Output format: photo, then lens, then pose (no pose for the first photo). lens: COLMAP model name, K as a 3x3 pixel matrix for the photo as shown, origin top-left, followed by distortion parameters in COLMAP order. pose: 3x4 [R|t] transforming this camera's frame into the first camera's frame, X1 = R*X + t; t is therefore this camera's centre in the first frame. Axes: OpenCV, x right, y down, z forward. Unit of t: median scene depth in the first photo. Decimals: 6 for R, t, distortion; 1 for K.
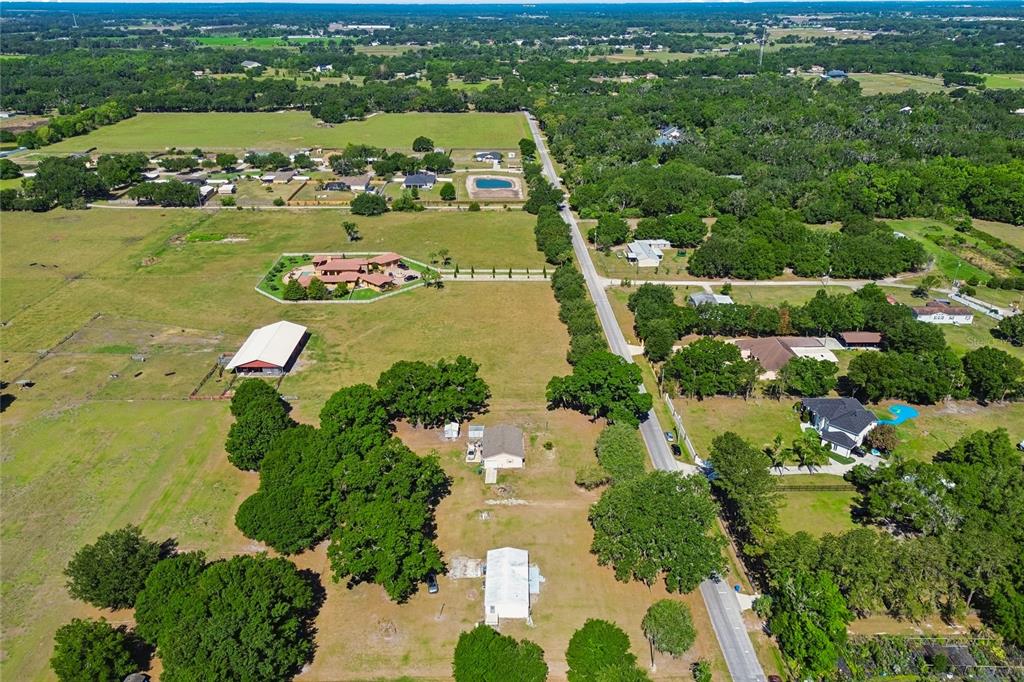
lens RADIAL K [[732.2, 0, 512.0], [0, 732.2, 341.0], [0, 0, 1]] dist [0.072135, -0.079417]
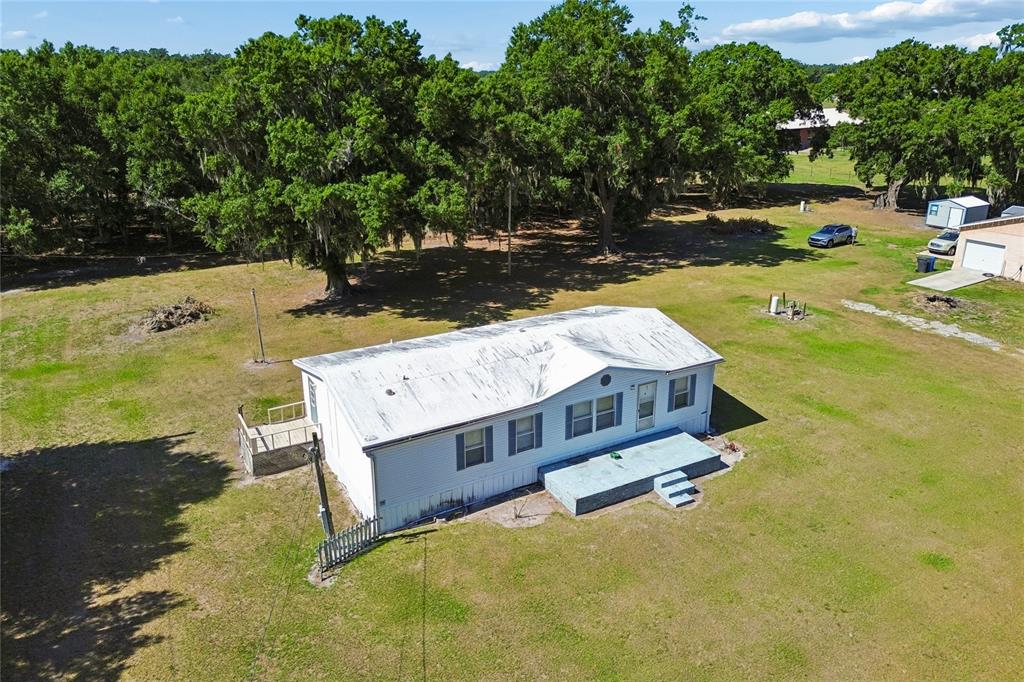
lens RADIAL K [[732.2, 0, 512.0], [0, 732.2, 341.0], [0, 0, 1]] dist [0.072135, -0.079417]
pose [[0.458796, 0.315511, -0.830638, 0.104576], [-0.359165, 0.920909, 0.151417, 0.167349], [0.812716, 0.228866, 0.535830, 0.536005]]
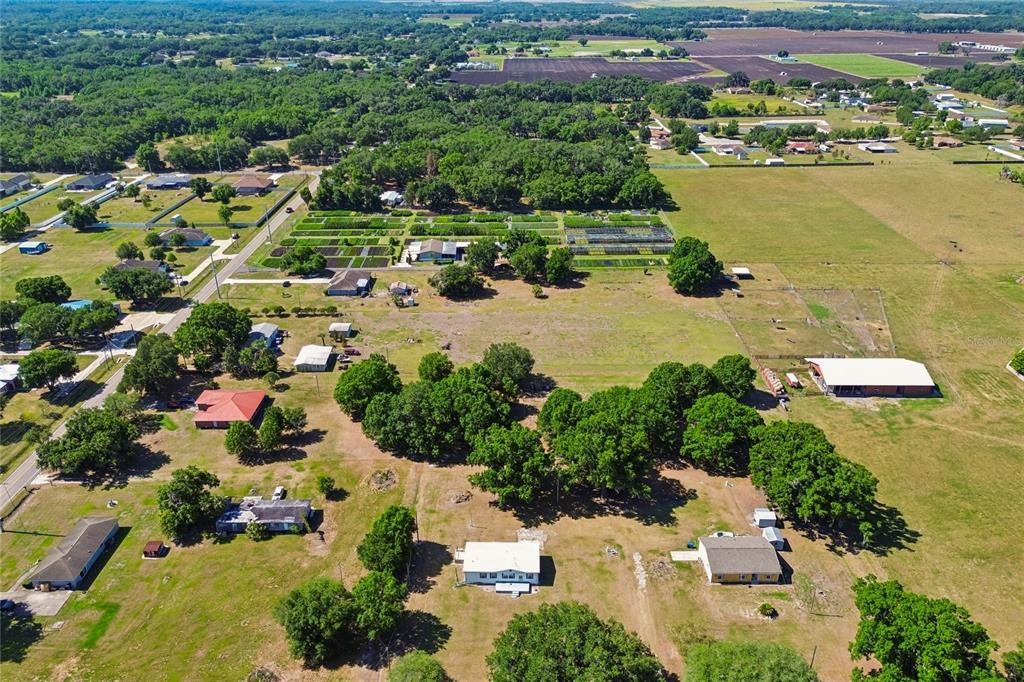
lens RADIAL K [[714.1, 0, 512.0], [0, 714.1, 341.0], [0, 0, 1]] dist [0.026554, -0.001973]
pose [[-0.059061, 0.434626, -0.898672, 0.464060], [-0.402375, 0.813507, 0.419881, -0.213440], [0.913568, 0.386402, 0.126836, 0.462996]]
